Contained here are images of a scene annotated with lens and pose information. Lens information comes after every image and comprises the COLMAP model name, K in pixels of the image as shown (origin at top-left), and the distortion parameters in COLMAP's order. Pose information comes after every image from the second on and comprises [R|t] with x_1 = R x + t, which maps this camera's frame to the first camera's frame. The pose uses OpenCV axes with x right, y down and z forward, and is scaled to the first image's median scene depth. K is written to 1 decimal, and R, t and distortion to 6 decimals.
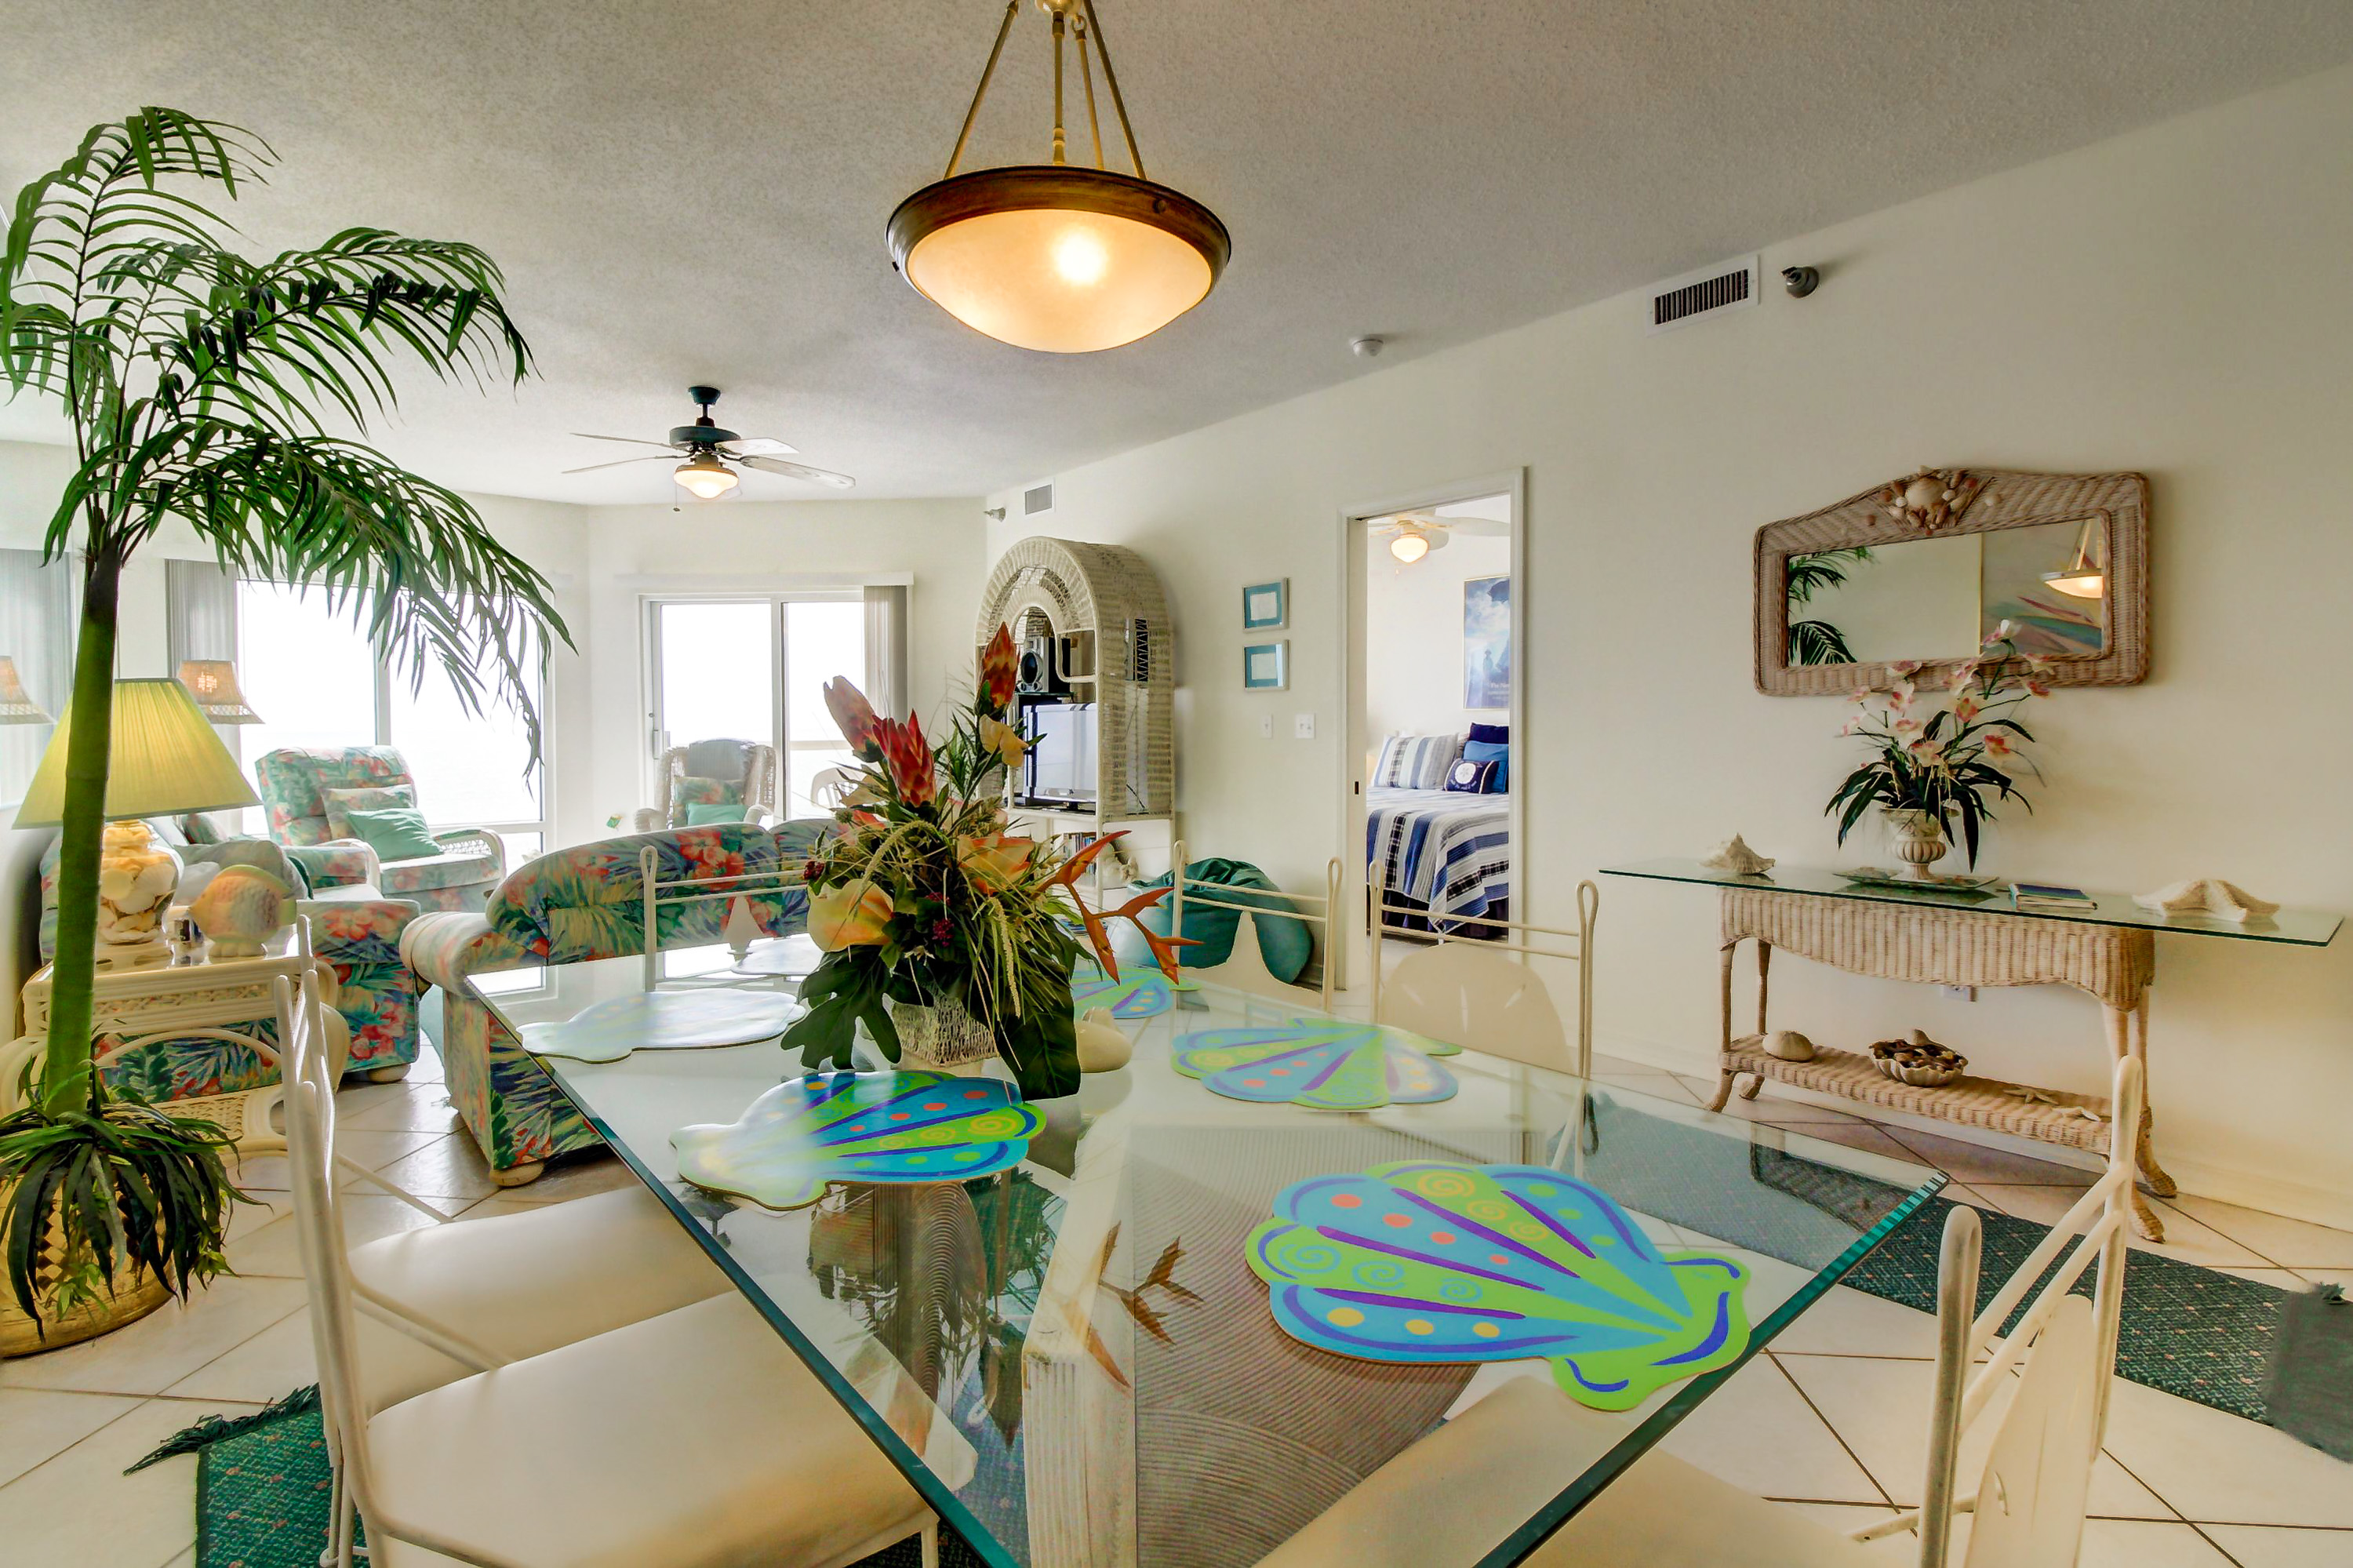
lens RADIAL K [[1081.2, 0, 1152.1], [0, 1081.2, 750.8], [0, 0, 1]] dist [0.011785, -0.000583]
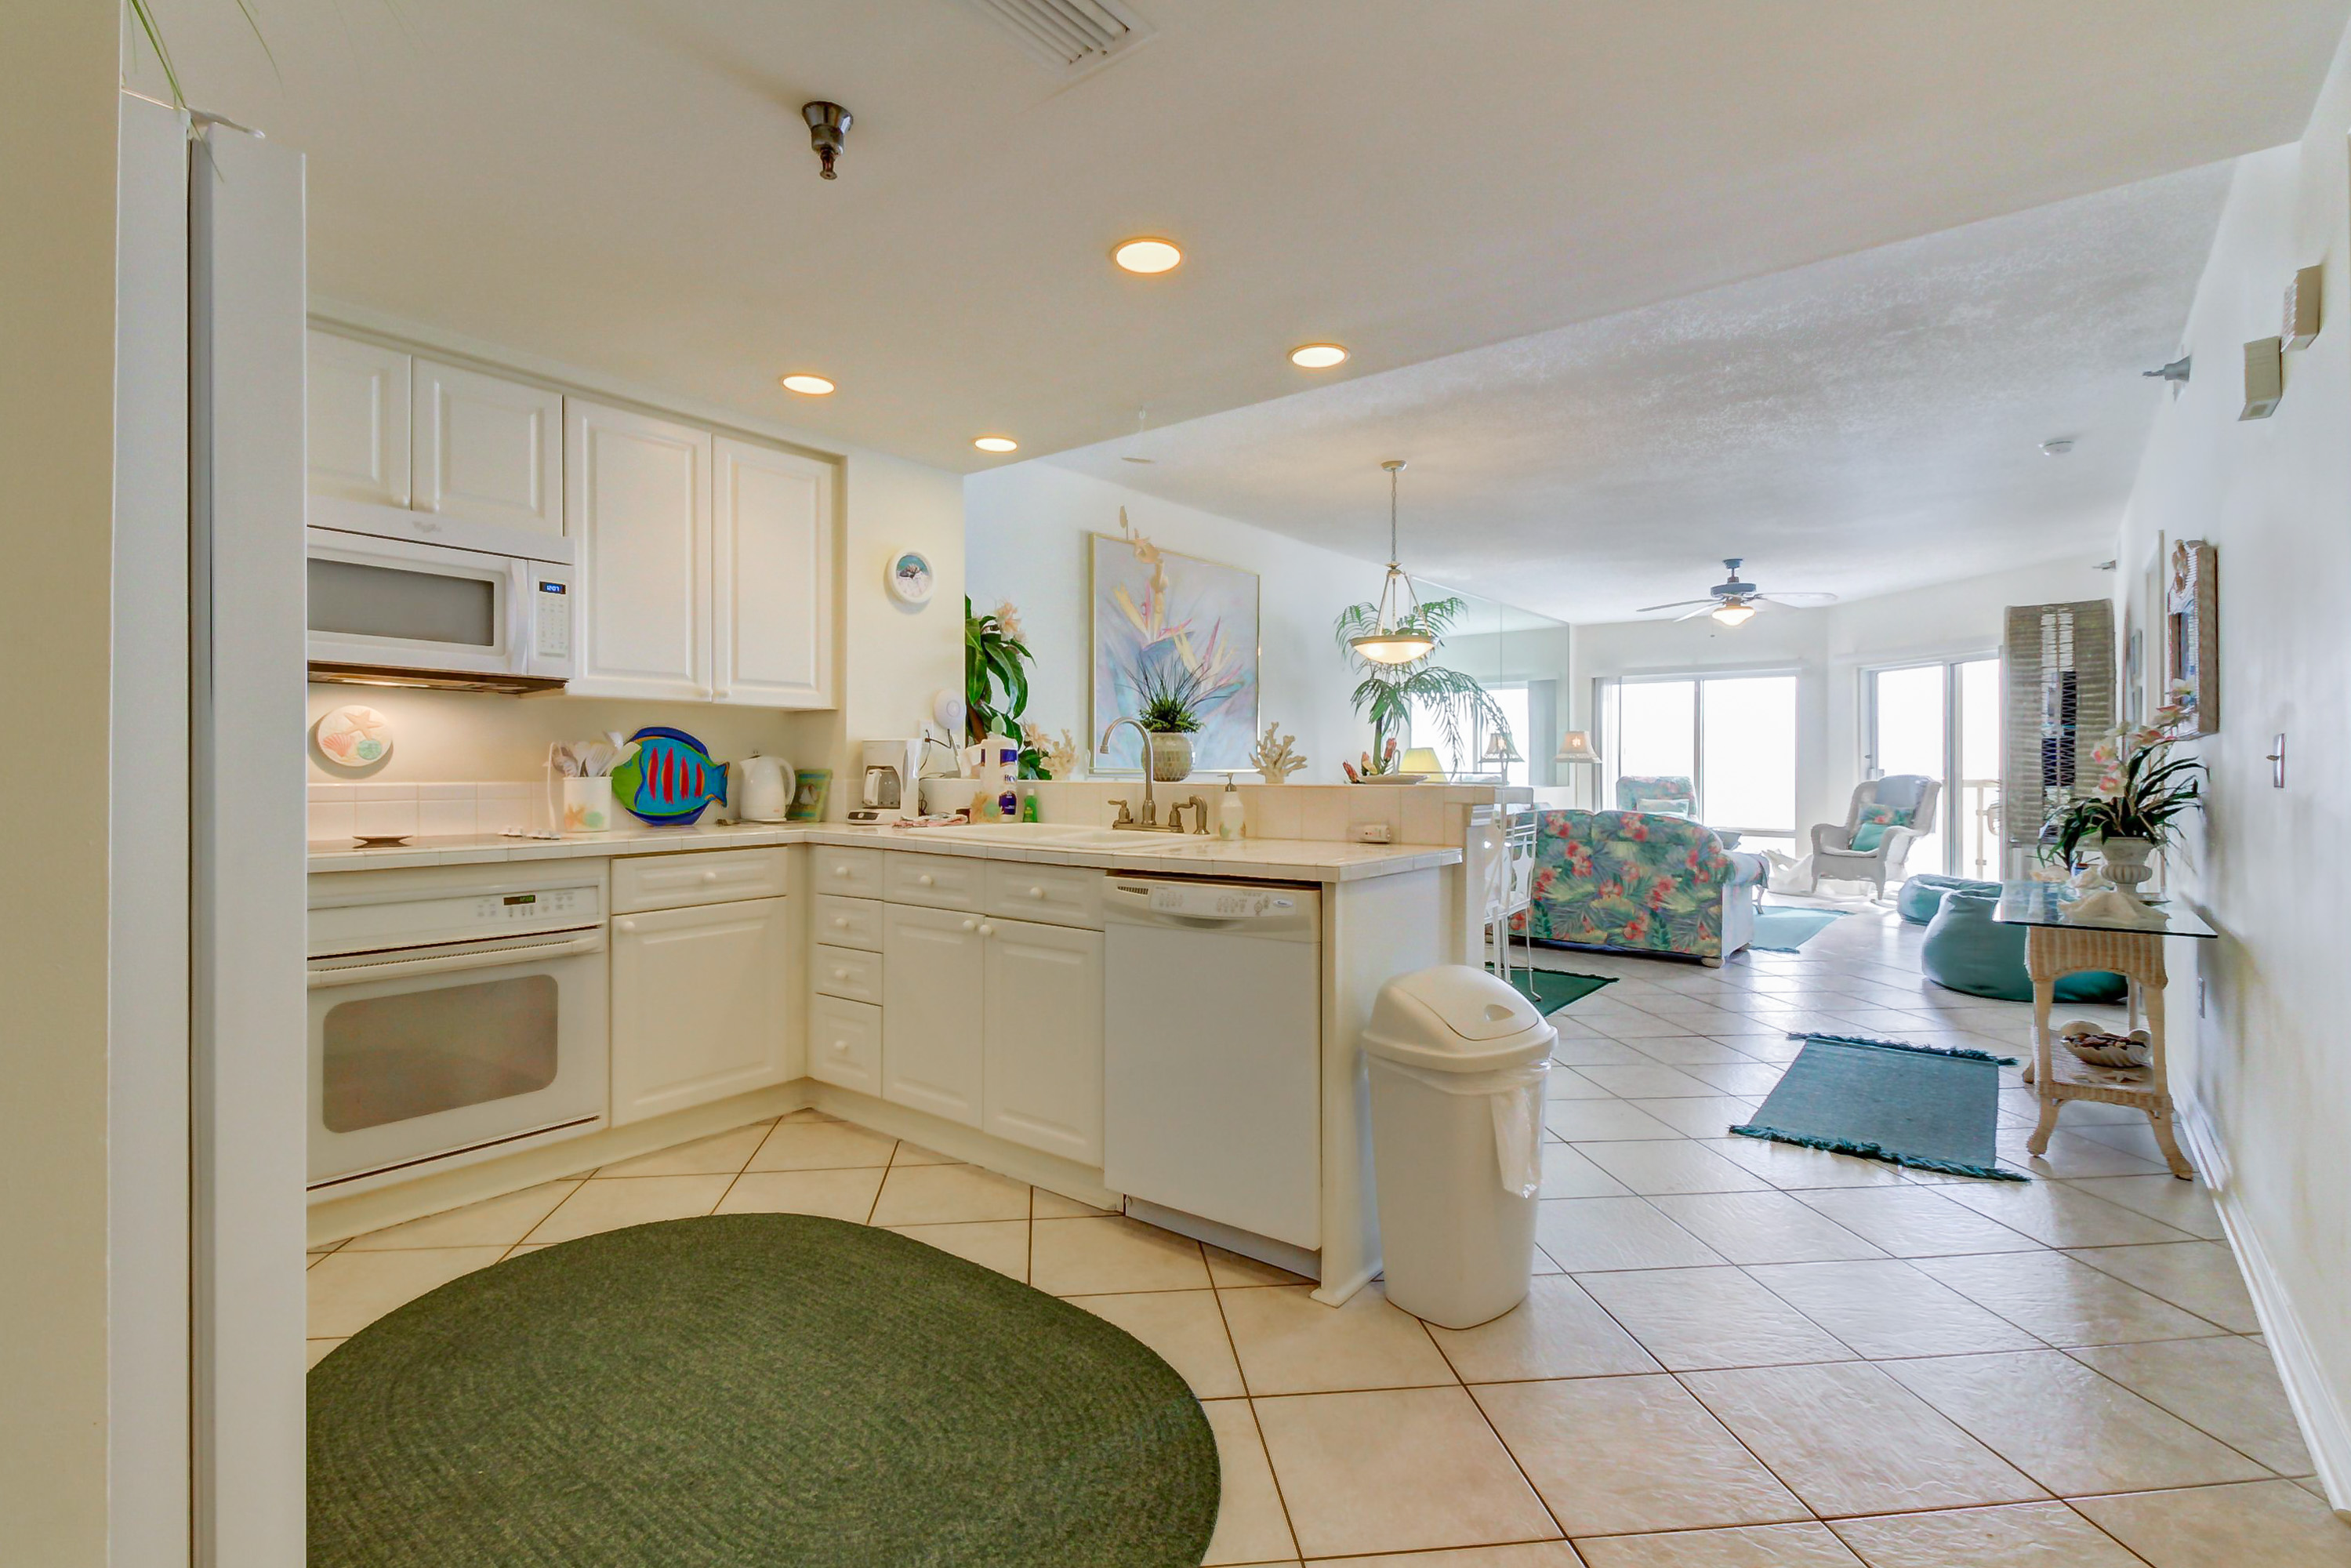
lens RADIAL K [[1085.8, 0, 1168.3], [0, 1085.8, 757.1], [0, 0, 1]] dist [0.010221, -0.000833]
pose [[0.206807, -0.002648, -0.978378, 1.200166], [-0.026542, 0.999613, -0.008316, 0.002692], [0.978022, 0.027688, 0.206657, -0.196559]]
